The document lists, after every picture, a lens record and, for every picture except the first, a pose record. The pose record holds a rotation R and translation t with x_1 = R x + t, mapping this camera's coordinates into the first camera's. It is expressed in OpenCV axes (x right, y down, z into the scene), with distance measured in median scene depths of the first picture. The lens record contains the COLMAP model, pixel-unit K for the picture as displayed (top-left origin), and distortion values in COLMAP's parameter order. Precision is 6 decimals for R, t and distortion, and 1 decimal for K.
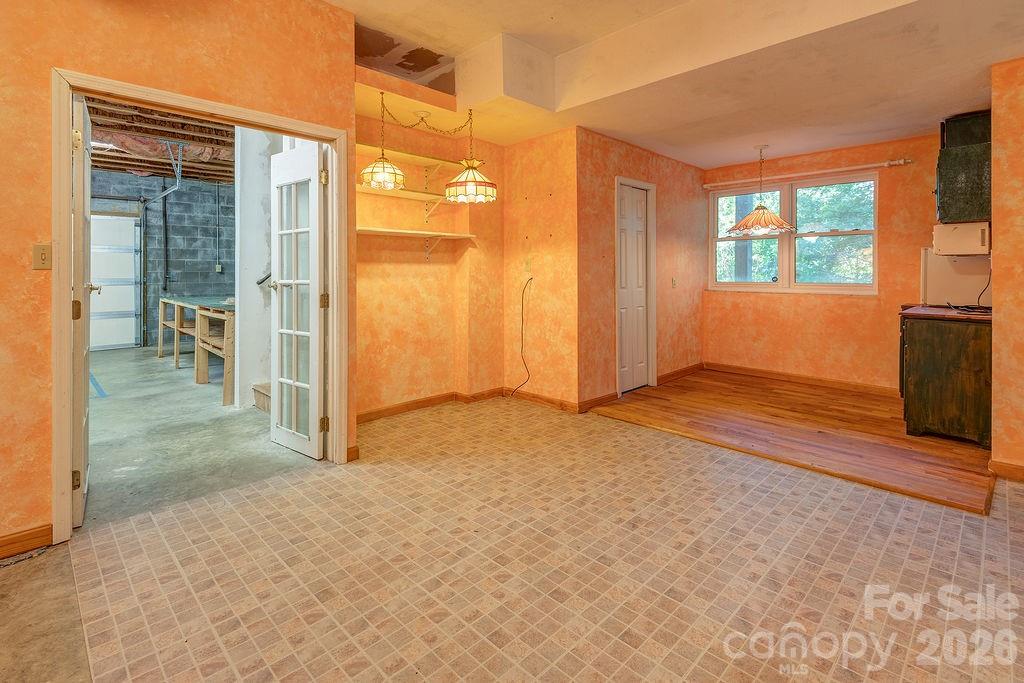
lens RADIAL K [[480.6, 0, 515.4], [0, 480.6, 272.0], [0, 0, 1]] dist [0.021939, -0.015925]
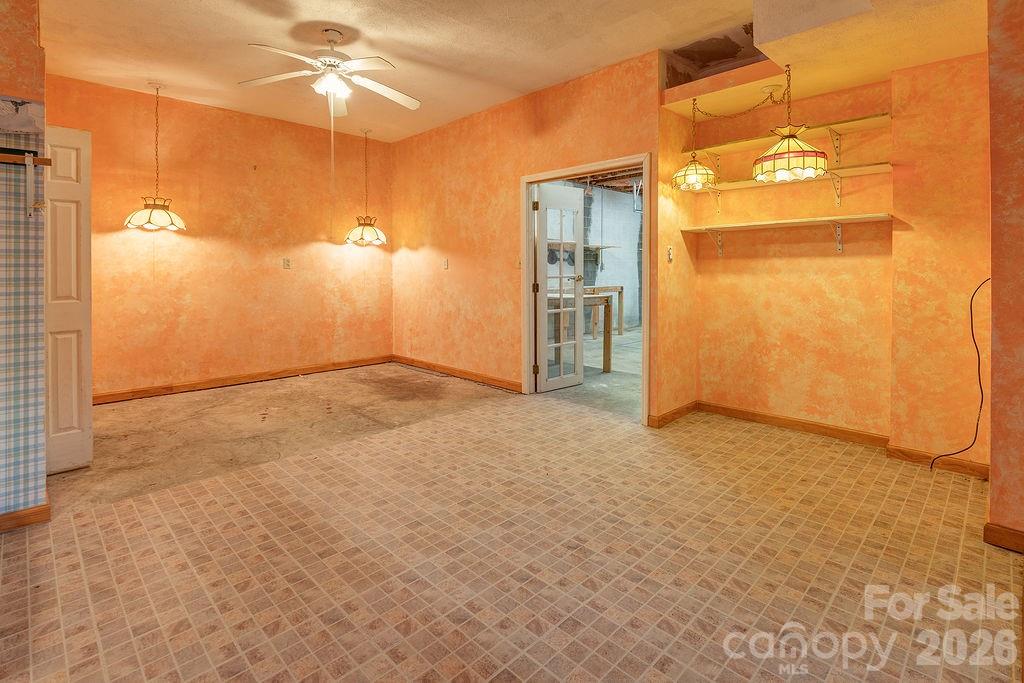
lens RADIAL K [[480.6, 0, 511.9], [0, 480.6, 267.9], [0, 0, 1]] dist [0.021939, -0.015925]
pose [[-0.001575, -0.006046, -0.999980, 0.753083], [0.007773, 0.999951, -0.006058, 0.002466], [0.999969, -0.007782, -0.001528, 0.580548]]
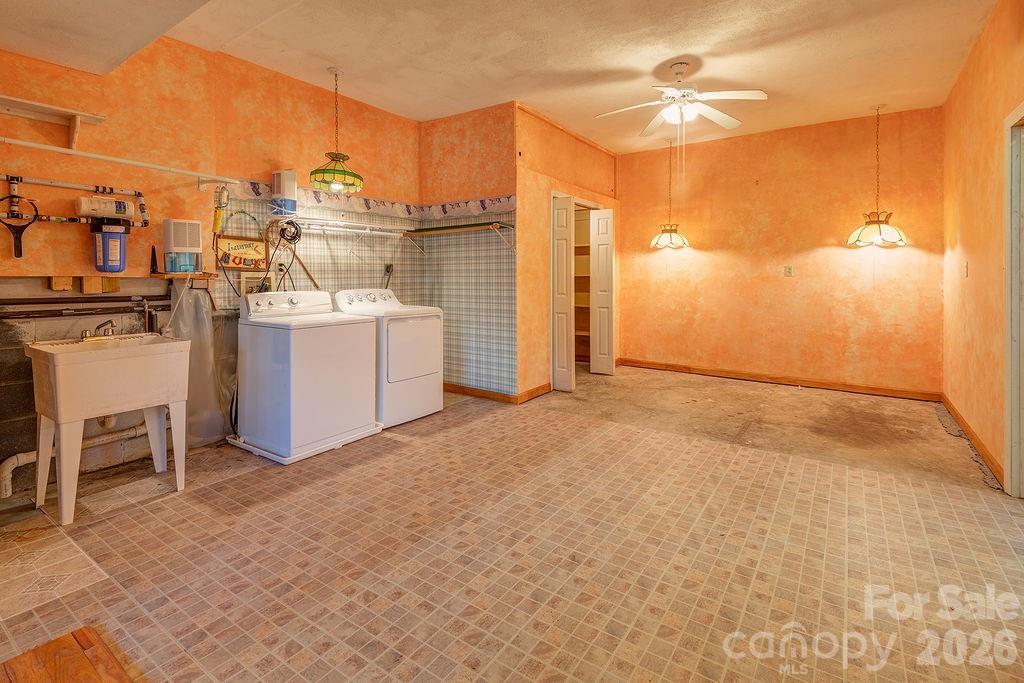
lens RADIAL K [[480.6, 0, 516.3], [0, 480.6, 275.4], [0, 0, 1]] dist [0.021939, -0.015925]
pose [[-0.982789, -0.000090, -0.184732, 0.337932], [0.001716, 0.999952, -0.009615, 0.000600], [0.184724, -0.009766, -0.982742, 1.222810]]
